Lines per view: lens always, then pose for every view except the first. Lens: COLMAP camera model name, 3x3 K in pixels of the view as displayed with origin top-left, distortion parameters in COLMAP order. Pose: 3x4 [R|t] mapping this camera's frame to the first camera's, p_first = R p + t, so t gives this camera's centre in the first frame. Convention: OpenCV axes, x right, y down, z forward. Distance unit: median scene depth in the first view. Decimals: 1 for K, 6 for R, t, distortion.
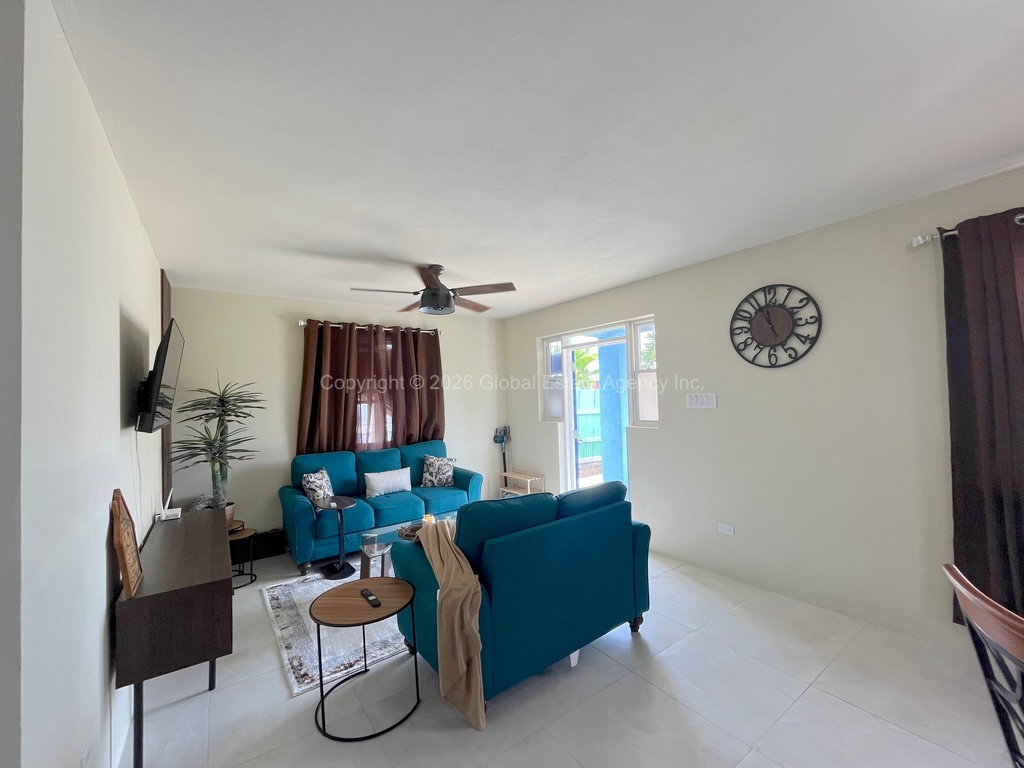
lens RADIAL K [[415.1, 0, 510.2], [0, 415.1, 385.2], [0, 0, 1]] dist [-0.002020, -0.000821]
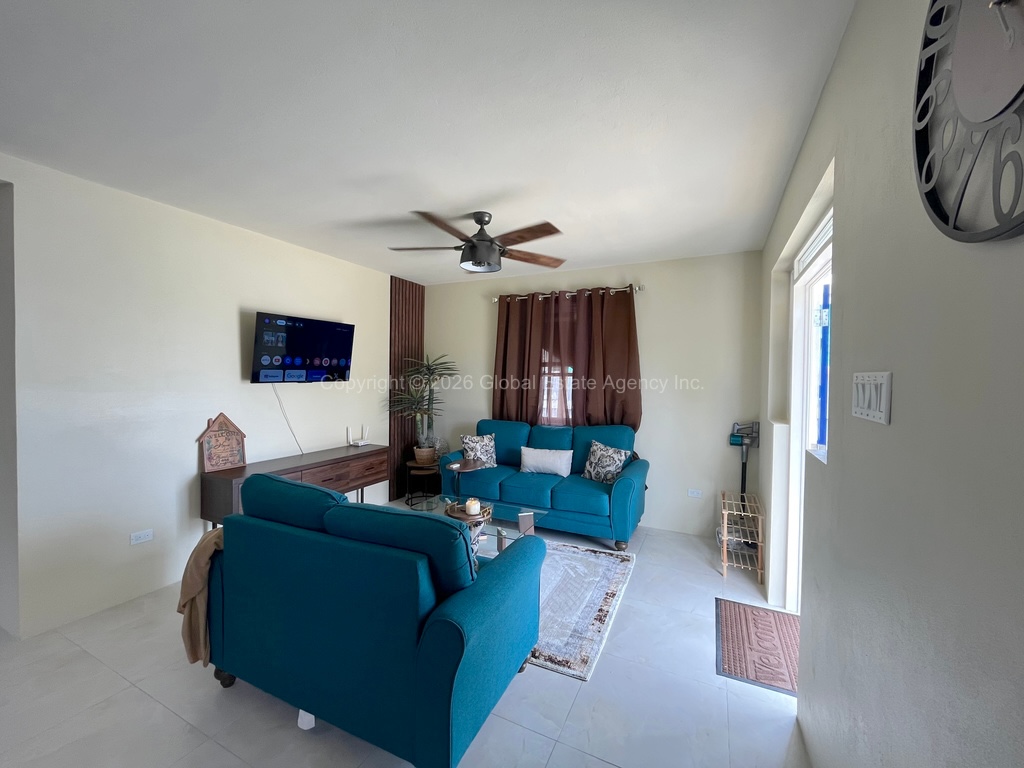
lens RADIAL K [[415.1, 0, 510.2], [0, 415.1, 385.2], [0, 0, 1]] dist [-0.002020, -0.000821]
pose [[0.482687, 0.054982, -0.874066, 0.582085], [-0.004299, 0.998164, 0.060414, 0.009925], [0.875783, -0.025404, 0.482037, 0.600845]]
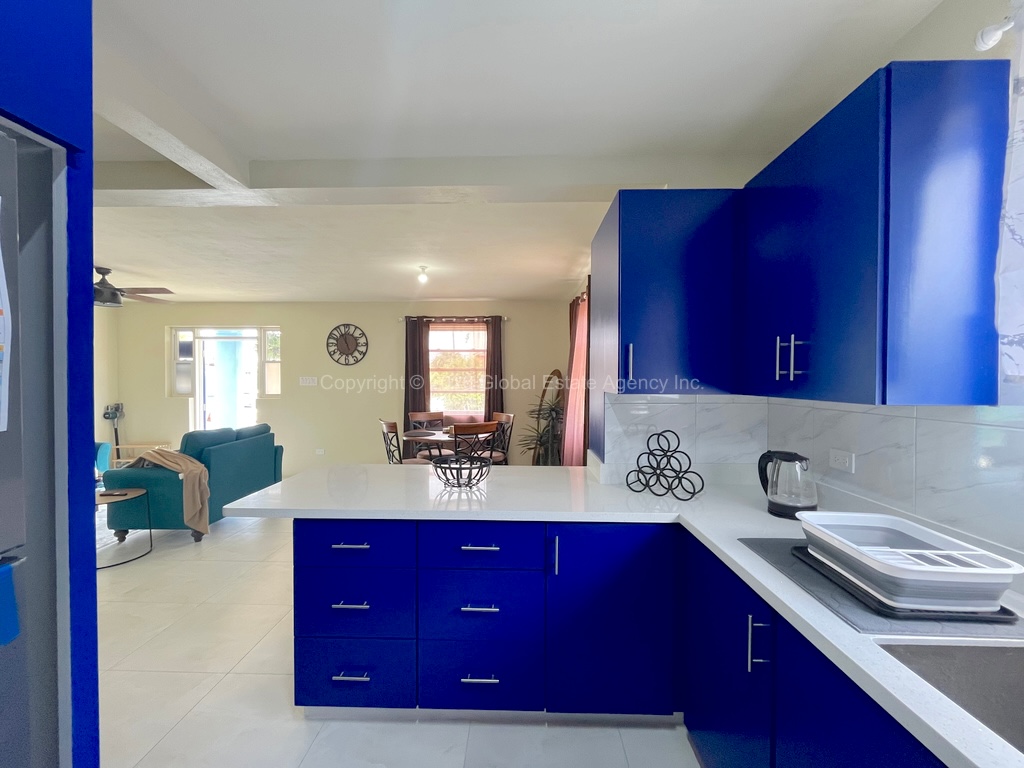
lens RADIAL K [[415.1, 0, 510.2], [0, 415.1, 385.2], [0, 0, 1]] dist [-0.002020, -0.000821]
pose [[0.601656, 0.017217, 0.798570, -0.409403], [-0.041497, 0.999091, 0.009725, 0.001094], [-0.797677, -0.038989, 0.601824, -0.701849]]
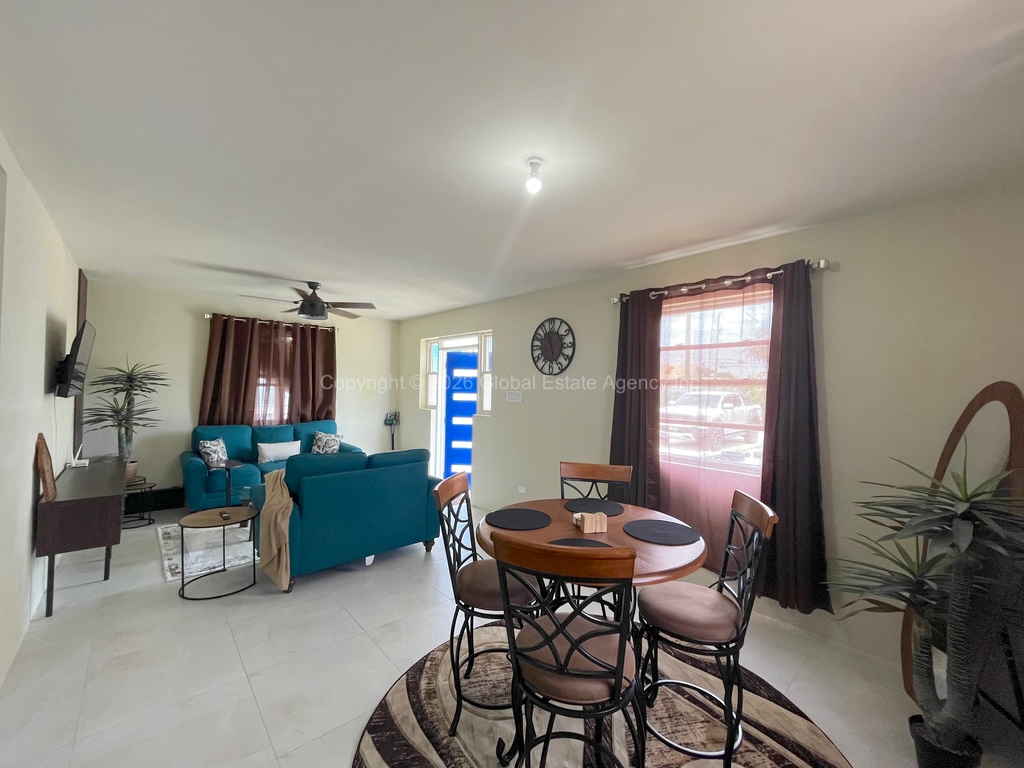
lens RADIAL K [[415.1, 0, 510.2], [0, 415.1, 385.2], [0, 0, 1]] dist [-0.002020, -0.000821]
pose [[0.992428, 0.052326, 0.111127, 0.285419], [-0.054448, 0.998386, 0.016147, -0.021171], [-0.110102, -0.022075, 0.993675, -0.339756]]
